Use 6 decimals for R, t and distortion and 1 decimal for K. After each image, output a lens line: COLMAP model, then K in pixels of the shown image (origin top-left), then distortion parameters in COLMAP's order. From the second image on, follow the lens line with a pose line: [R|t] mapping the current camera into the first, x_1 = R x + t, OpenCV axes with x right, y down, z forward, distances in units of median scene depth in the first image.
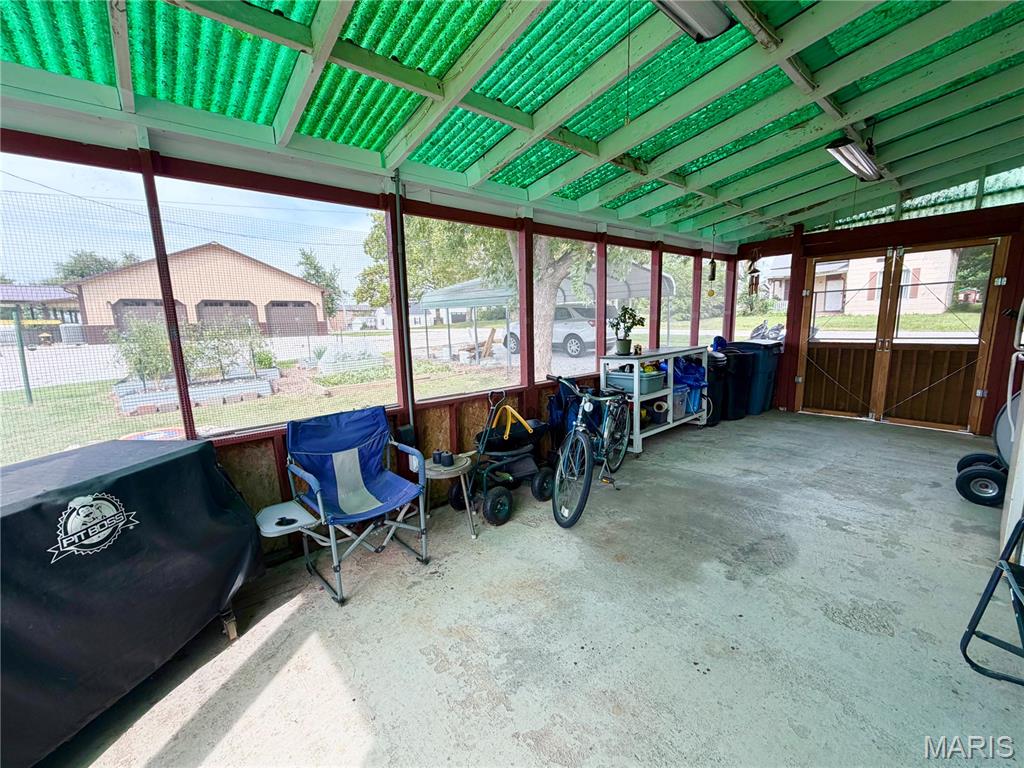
lens RADIAL K [[407.0, 0, 517.8], [0, 407.0, 385.2], [0, 0, 1]] dist [-0.002077, -0.000296]
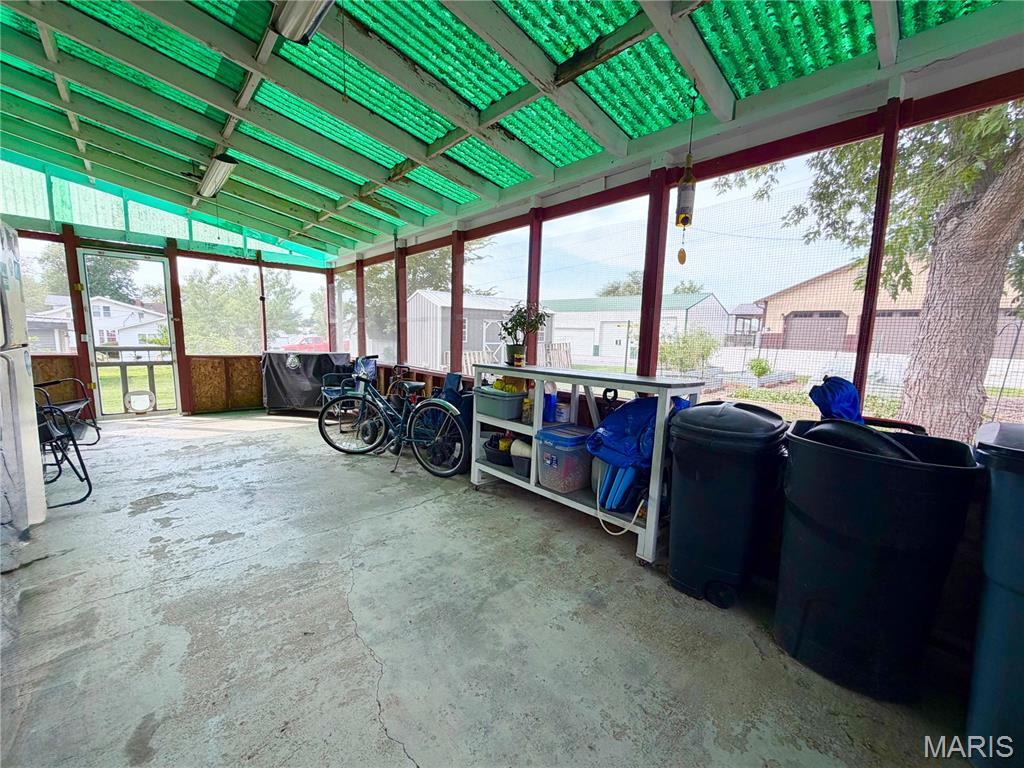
lens RADIAL K [[407.0, 0, 517.6], [0, 407.0, 380.7], [0, 0, 1]] dist [-0.002077, -0.000296]
pose [[0.043674, 0.146337, -0.988270, 1.191672], [-0.188252, 0.972699, 0.135712, -0.179459], [0.981149, 0.180117, 0.070030, 1.092817]]
